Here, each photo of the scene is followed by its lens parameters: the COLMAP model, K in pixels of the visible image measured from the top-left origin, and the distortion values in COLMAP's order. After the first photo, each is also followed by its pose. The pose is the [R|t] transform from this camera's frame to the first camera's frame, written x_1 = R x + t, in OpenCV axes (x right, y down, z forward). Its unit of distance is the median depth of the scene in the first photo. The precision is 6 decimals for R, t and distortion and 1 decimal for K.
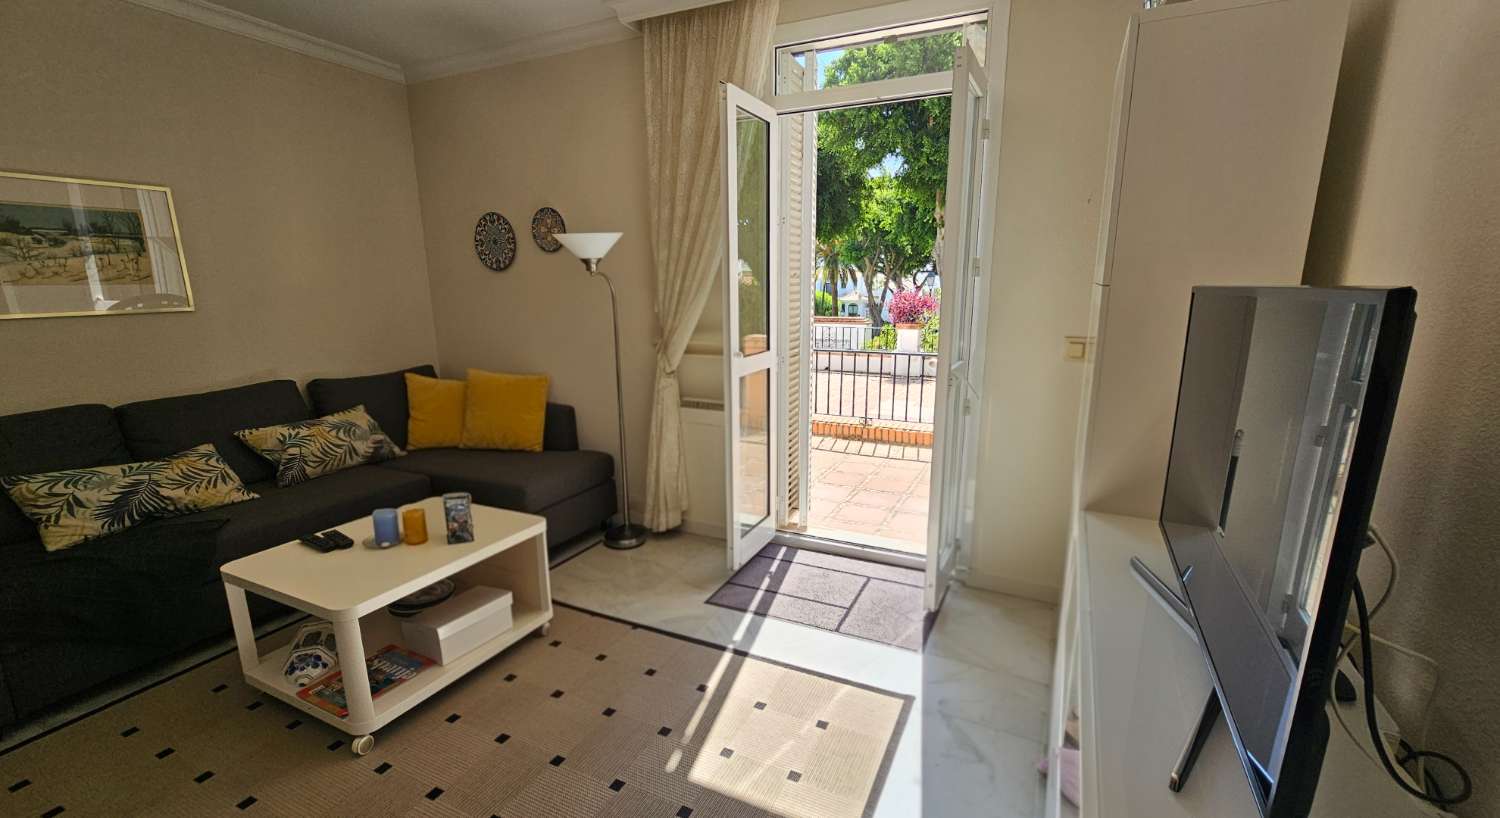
lens RADIAL K [[618.6, 0, 755.3], [0, 618.6, 428.8], [0, 0, 1]] dist [-0.000495, -0.000333]
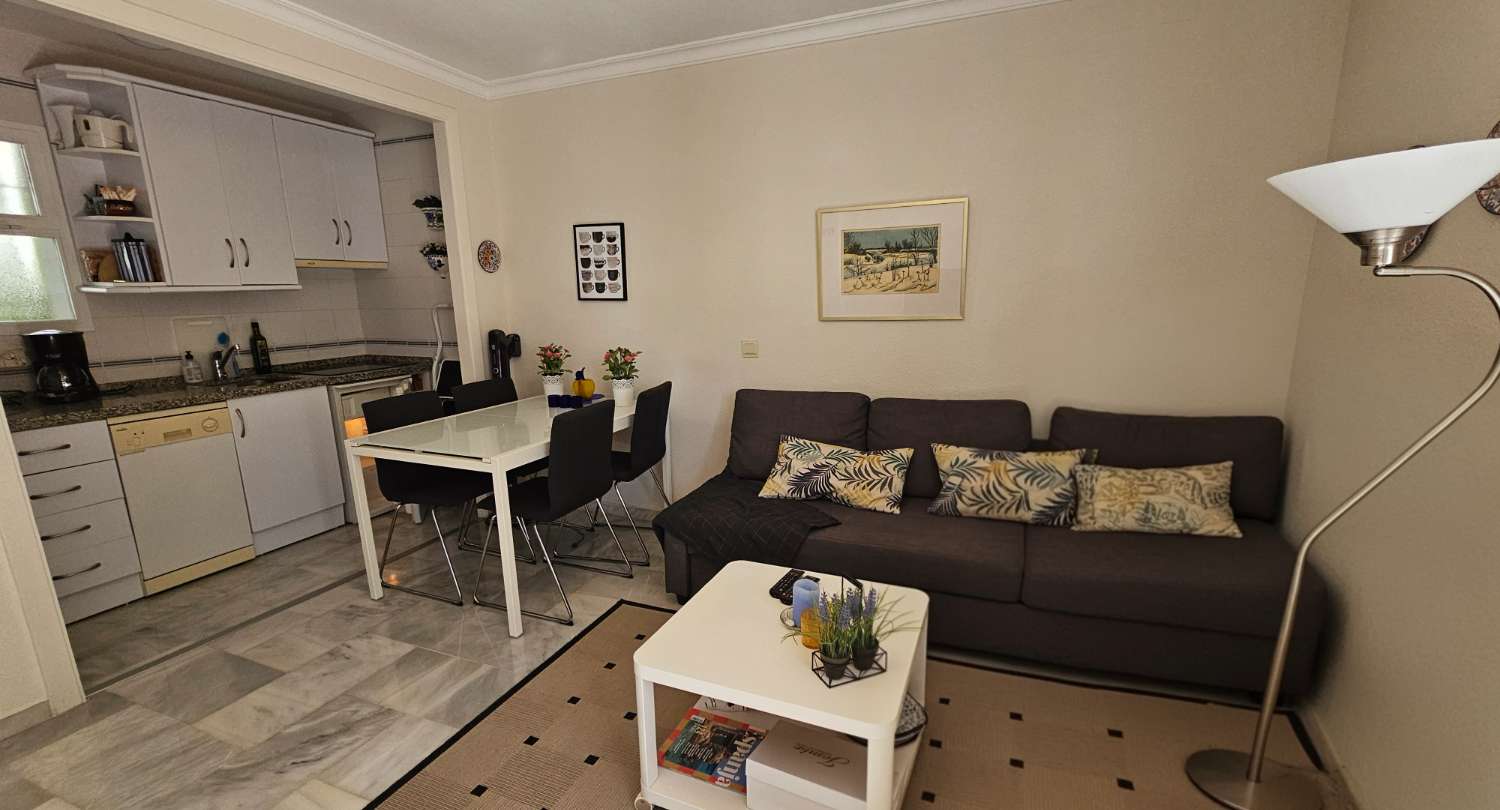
lens RADIAL K [[618.6, 0, 743.7], [0, 618.6, 427.3], [0, 0, 1]] dist [-0.000495, -0.000333]
pose [[0.058165, 0.216513, -0.974546, 0.100397], [-0.214901, 0.956027, 0.199572, -0.163555], [0.974902, 0.197823, 0.102136, 0.648565]]
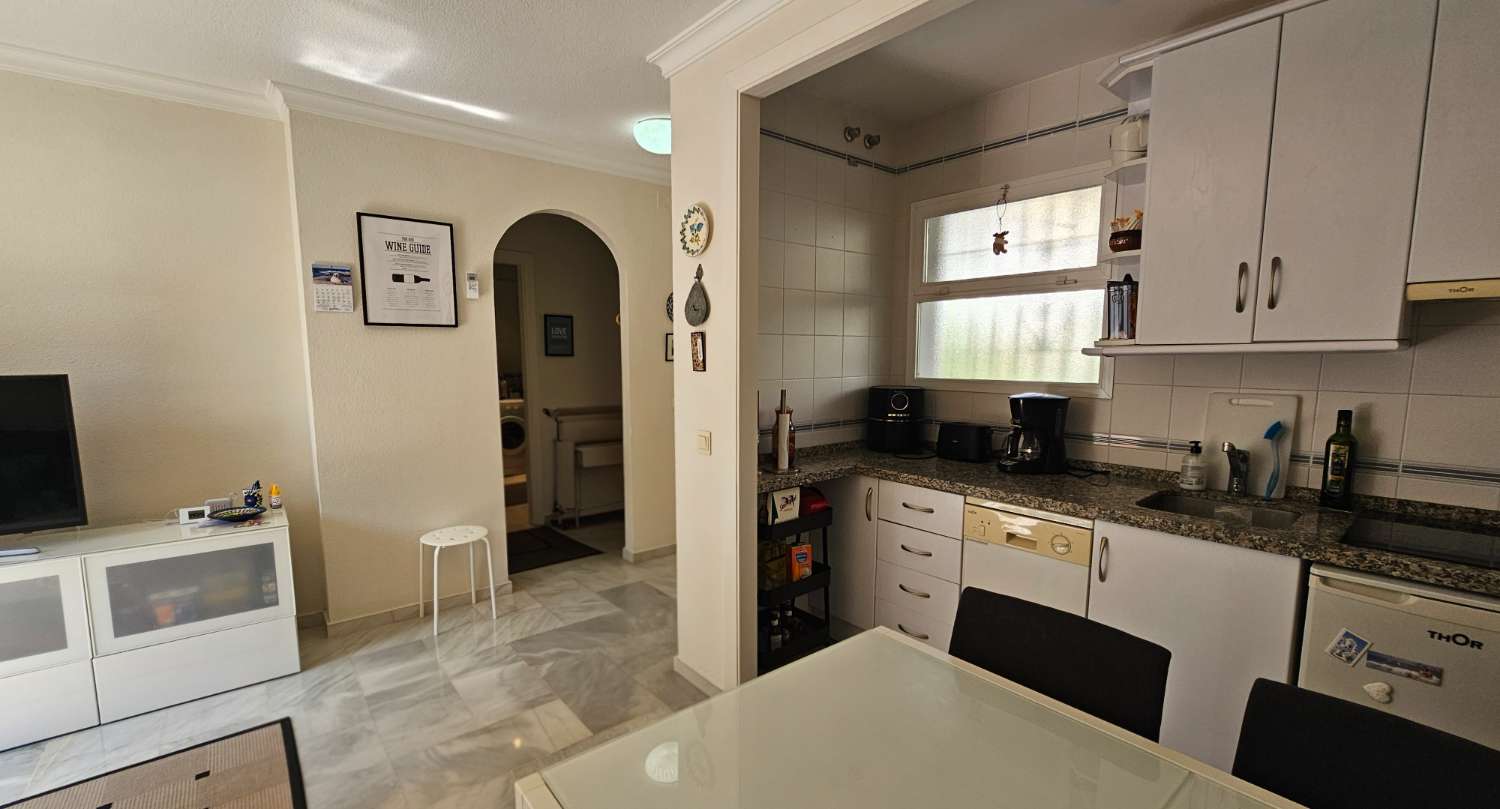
lens RADIAL K [[618.6, 0, 740.2], [0, 618.6, 429.2], [0, 0, 1]] dist [-0.000495, -0.000333]
pose [[-0.907608, -0.048009, 0.417065, -1.054336], [0.099918, 0.940190, 0.325667, -0.163444], [-0.407755, 0.337251, -0.848527, 0.588105]]
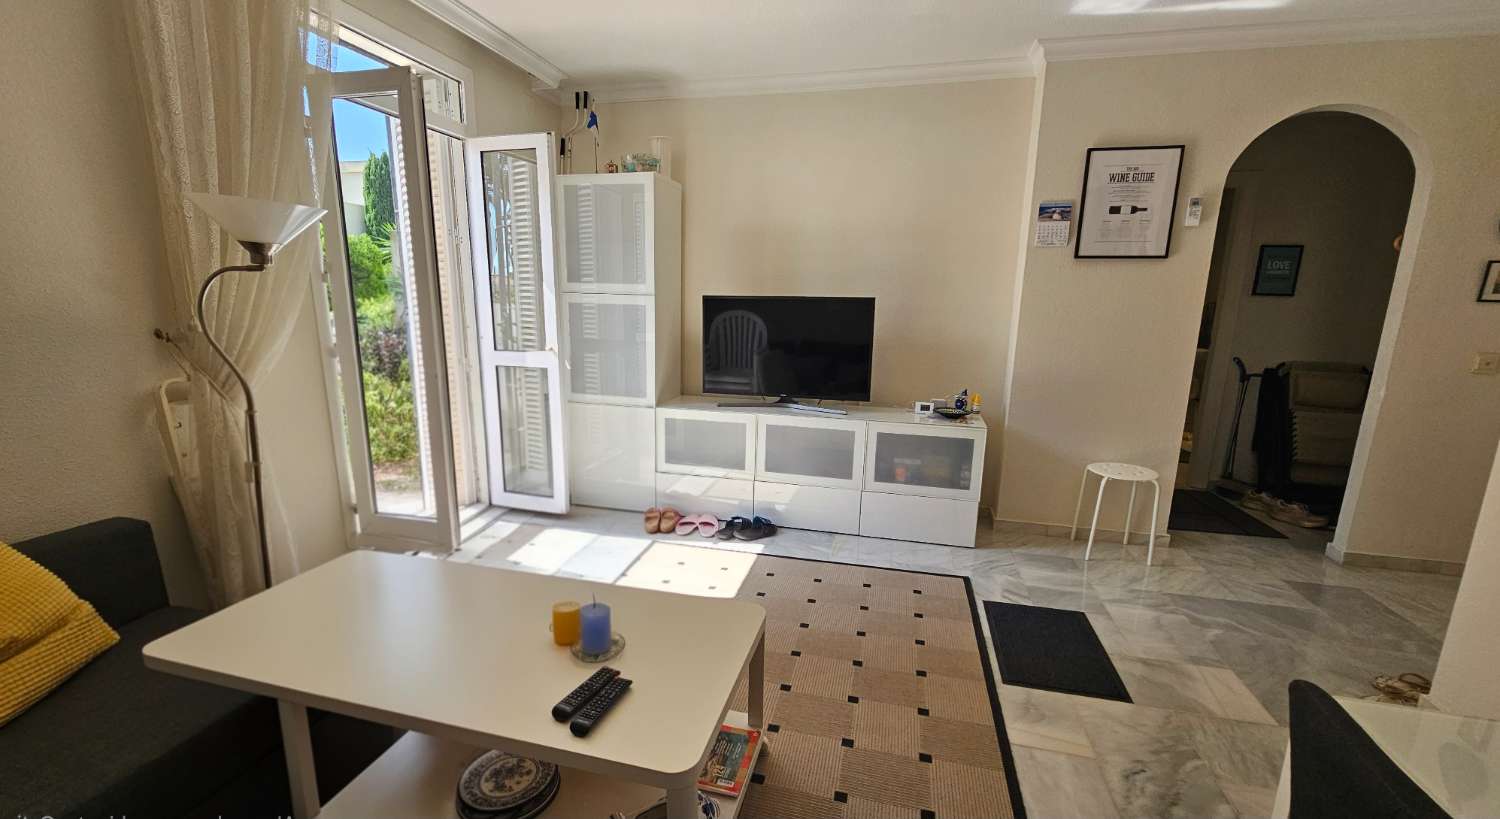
lens RADIAL K [[618.6, 0, 744.6], [0, 618.6, 425.2], [0, 0, 1]] dist [-0.000495, -0.000333]
pose [[-0.201889, -0.201424, 0.958472, -1.042457], [0.212084, 0.946413, 0.243563, -0.164821], [-0.956170, 0.252449, -0.148352, 0.724251]]
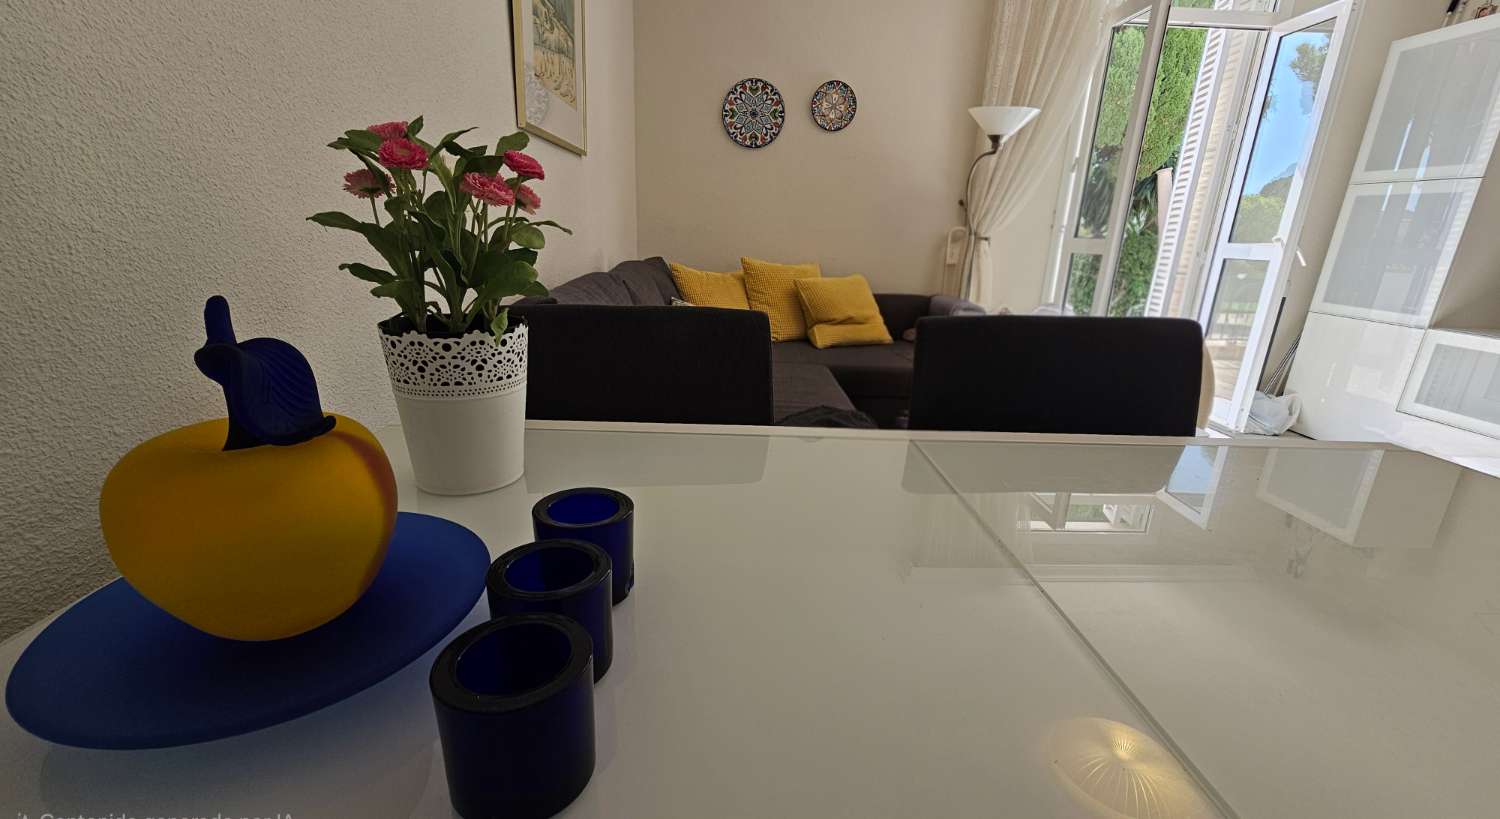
lens RADIAL K [[618.6, 0, 746.3], [0, 618.6, 421.9], [0, 0, 1]] dist [-0.000495, -0.000333]
pose [[0.885569, -0.104847, 0.452521, -1.222745], [0.070823, 0.993280, 0.091538, 0.075796], [-0.459077, -0.049014, 0.887043, 0.273911]]
